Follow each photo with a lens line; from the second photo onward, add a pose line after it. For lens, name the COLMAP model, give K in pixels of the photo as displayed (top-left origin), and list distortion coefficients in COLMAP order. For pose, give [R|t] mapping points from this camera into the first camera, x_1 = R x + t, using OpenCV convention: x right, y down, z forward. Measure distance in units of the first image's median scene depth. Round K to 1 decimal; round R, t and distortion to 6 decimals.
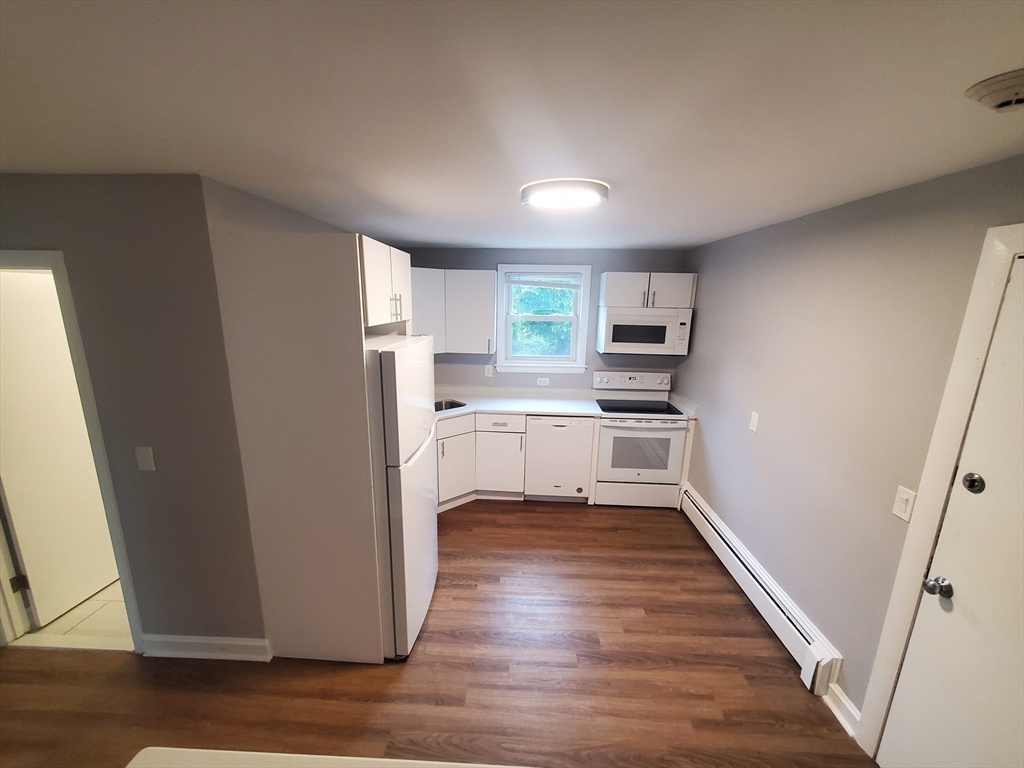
lens RADIAL K [[420.3, 0, 507.7], [0, 420.3, 401.1], [0, 0, 1]] dist [0.003684, -0.000130]
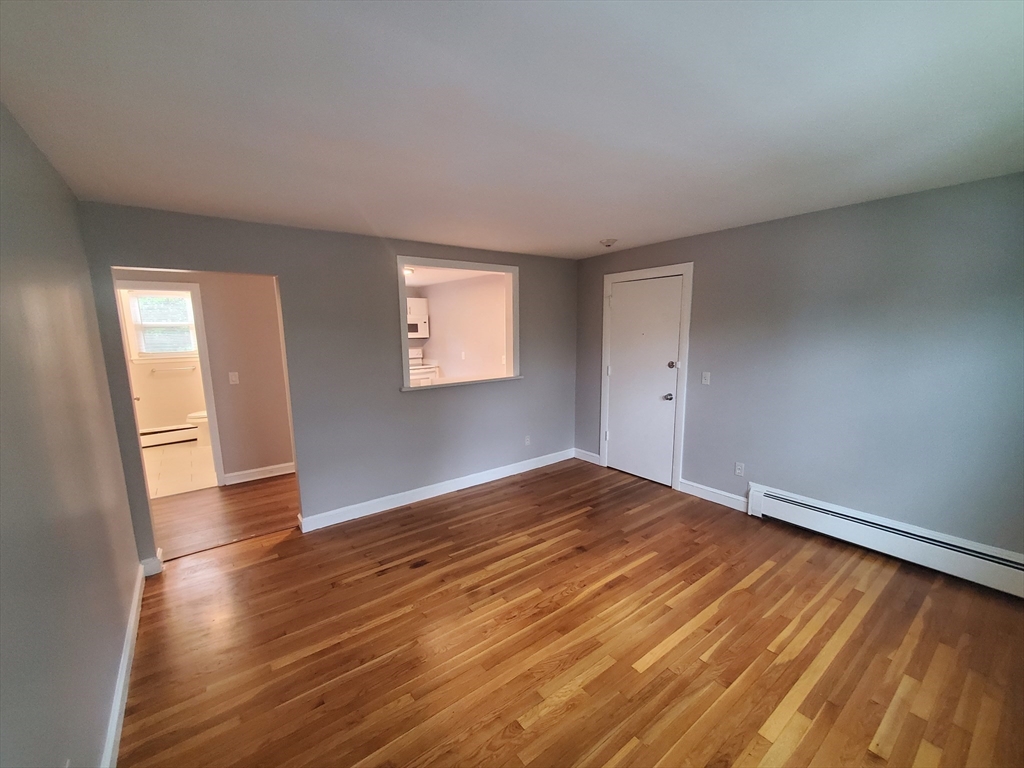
lens RADIAL K [[420.3, 0, 507.7], [0, 420.3, 401.1], [0, 0, 1]] dist [0.003684, -0.000130]
pose [[0.773870, -0.135340, 0.618714, -0.740450], [0.170748, 0.985313, 0.001965, 0.324652], [-0.609893, 0.104124, 0.785613, -1.035104]]
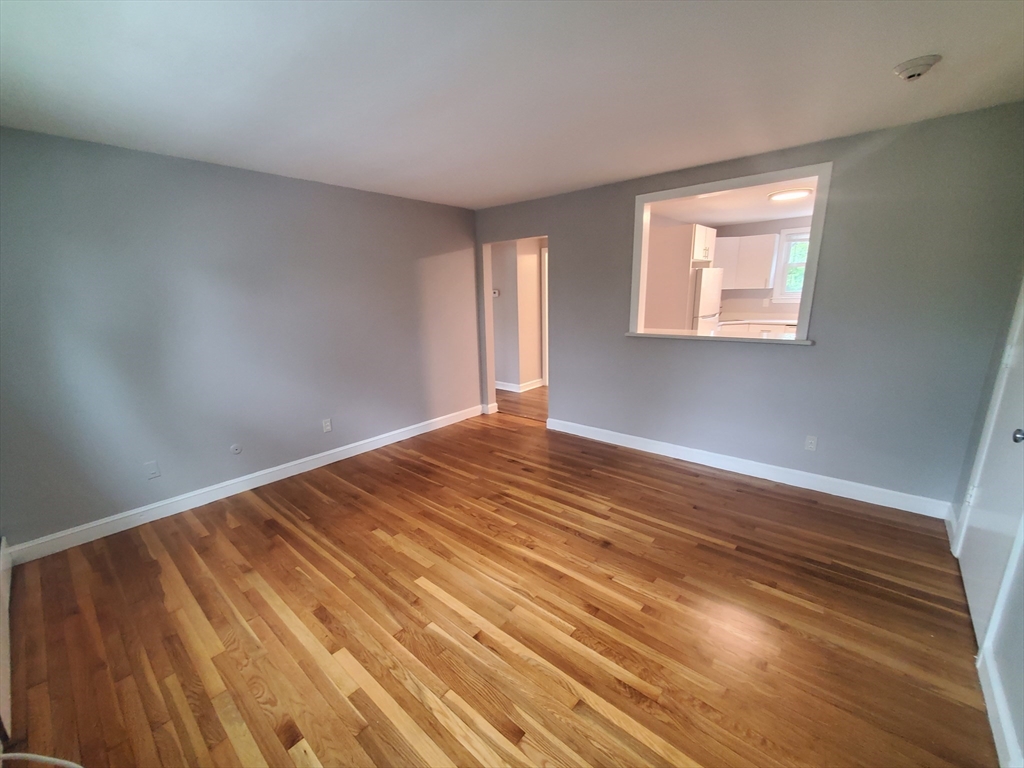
lens RADIAL K [[420.3, 0, 507.7], [0, 420.3, 401.1], [0, 0, 1]] dist [0.003684, -0.000130]
pose [[0.775029, 0.123889, -0.619663, 0.310653], [-0.103359, 0.992241, 0.069106, 0.388745], [0.623416, 0.010489, 0.781820, -1.088406]]
